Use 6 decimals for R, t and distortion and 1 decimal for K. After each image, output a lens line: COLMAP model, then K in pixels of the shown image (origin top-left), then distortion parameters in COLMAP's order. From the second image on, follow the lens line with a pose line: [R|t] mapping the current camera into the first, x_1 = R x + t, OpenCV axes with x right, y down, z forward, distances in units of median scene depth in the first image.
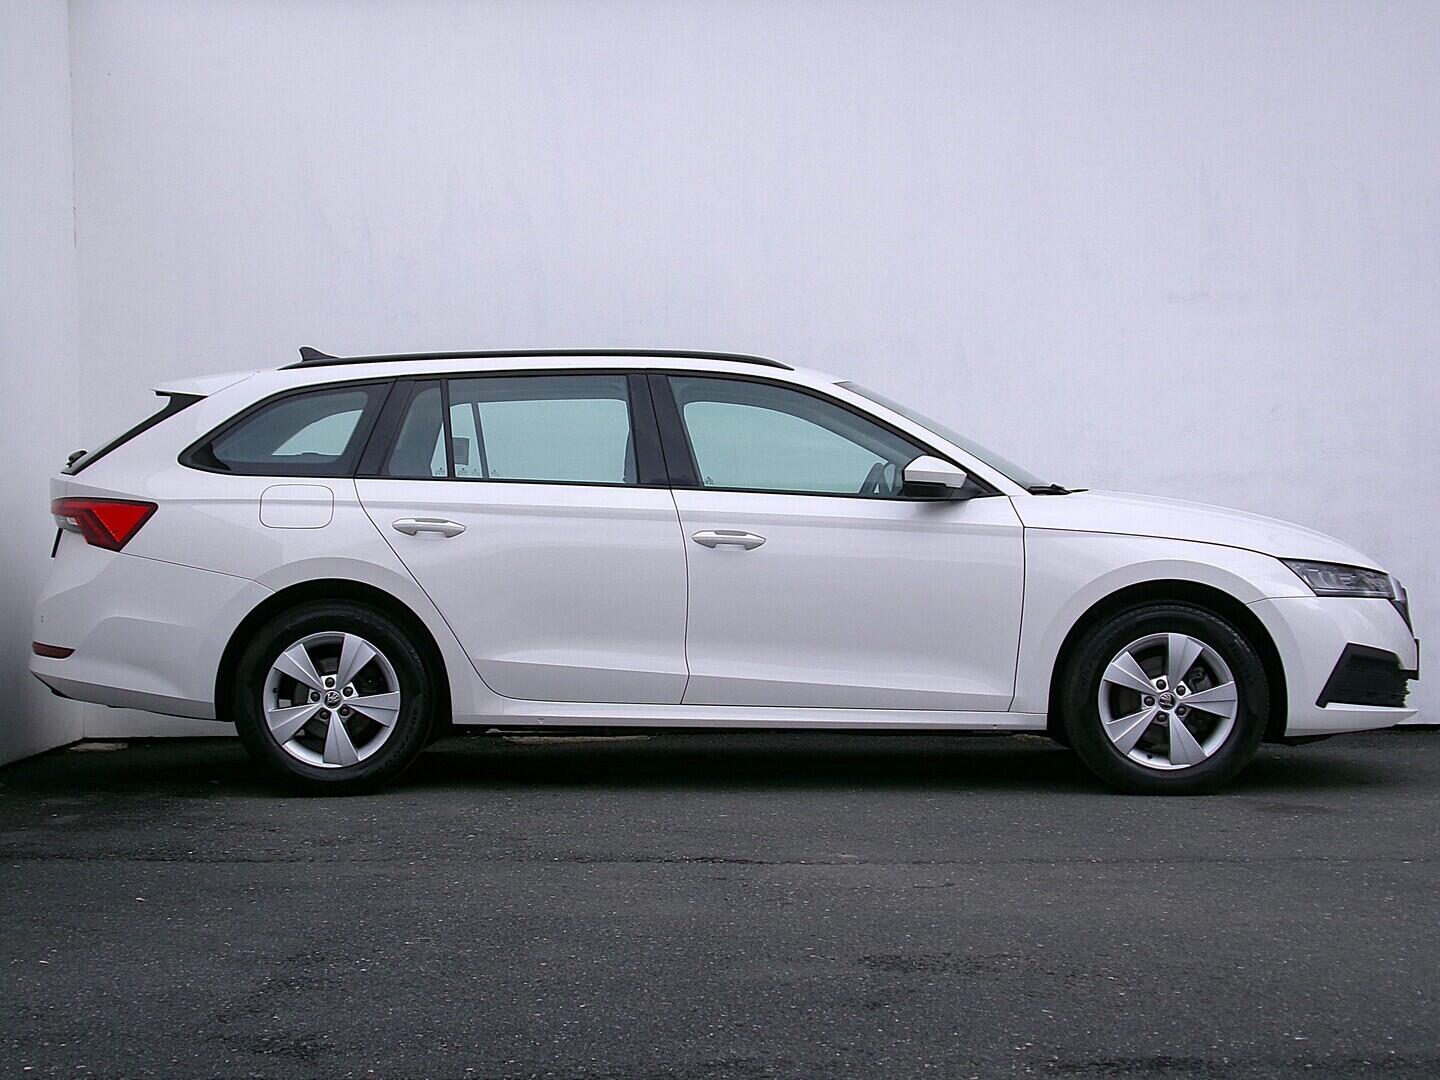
lens RADIAL K [[2968.1, 0, 718.0], [0, 2968.1, 539.1], [0, 0, 1]] dist [-0.034138, 0.040777]
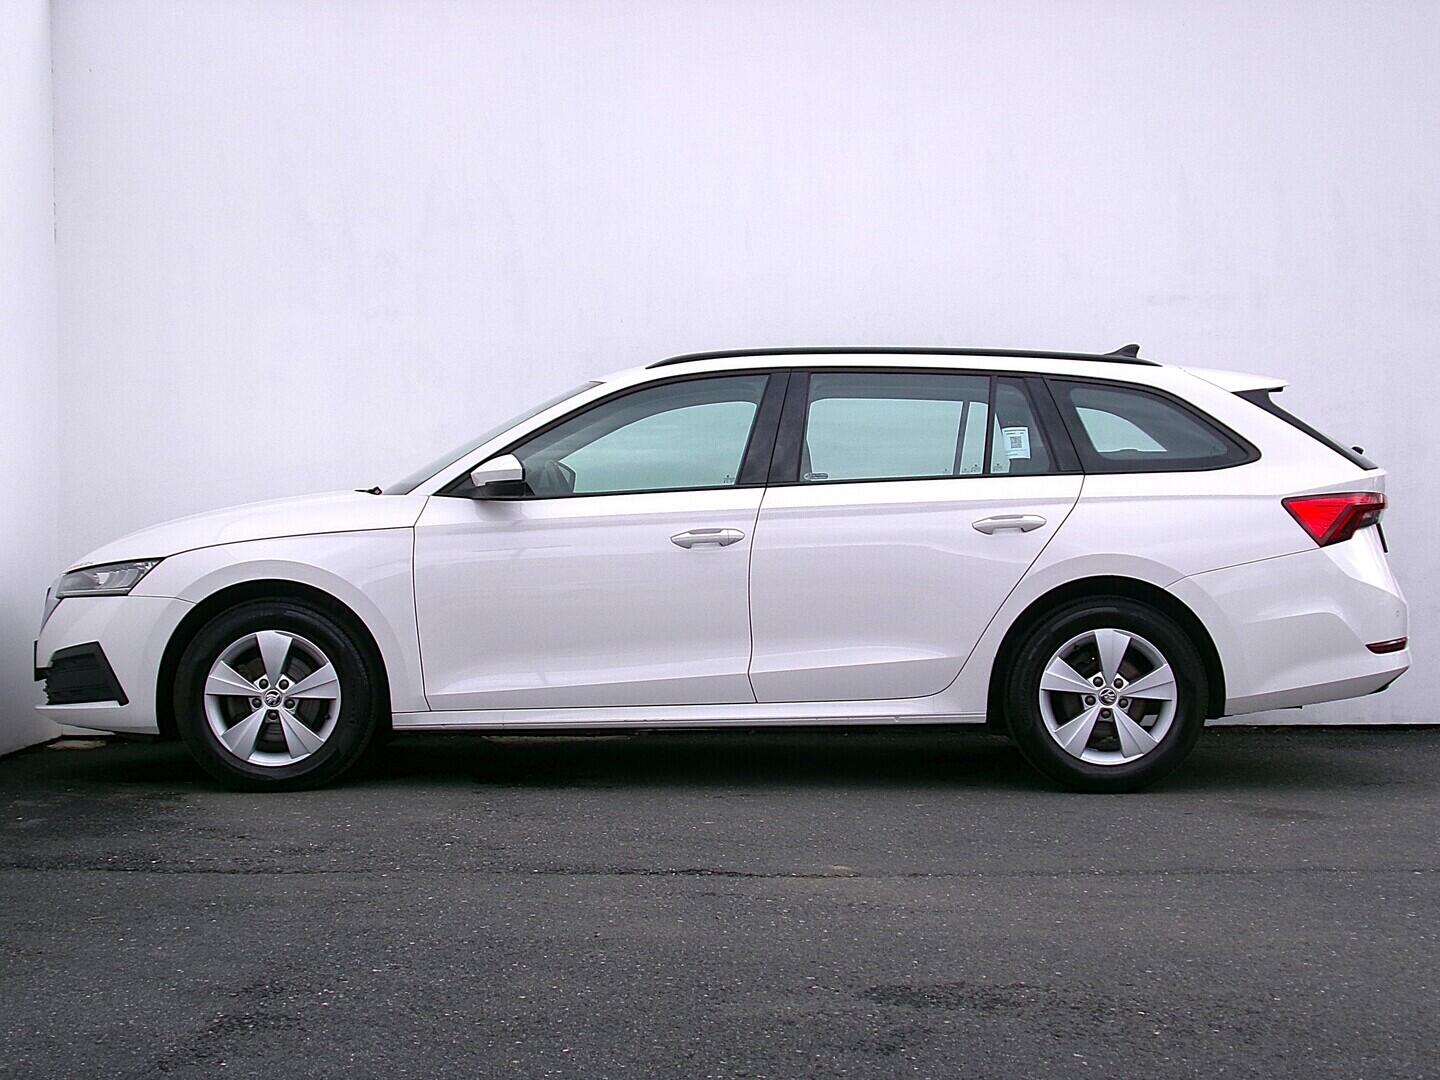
lens RADIAL K [[2435.7, 0, 719.9], [0, 2435.7, 539.1], [0, 0, 1]] dist [-0.057618, -0.085624]
pose [[0.999753, 0.003688, 0.021937, -0.013513], [-0.003613, 0.999987, -0.003460, 0.003802], [-0.021950, 0.003380, 0.999753, 0.225345]]
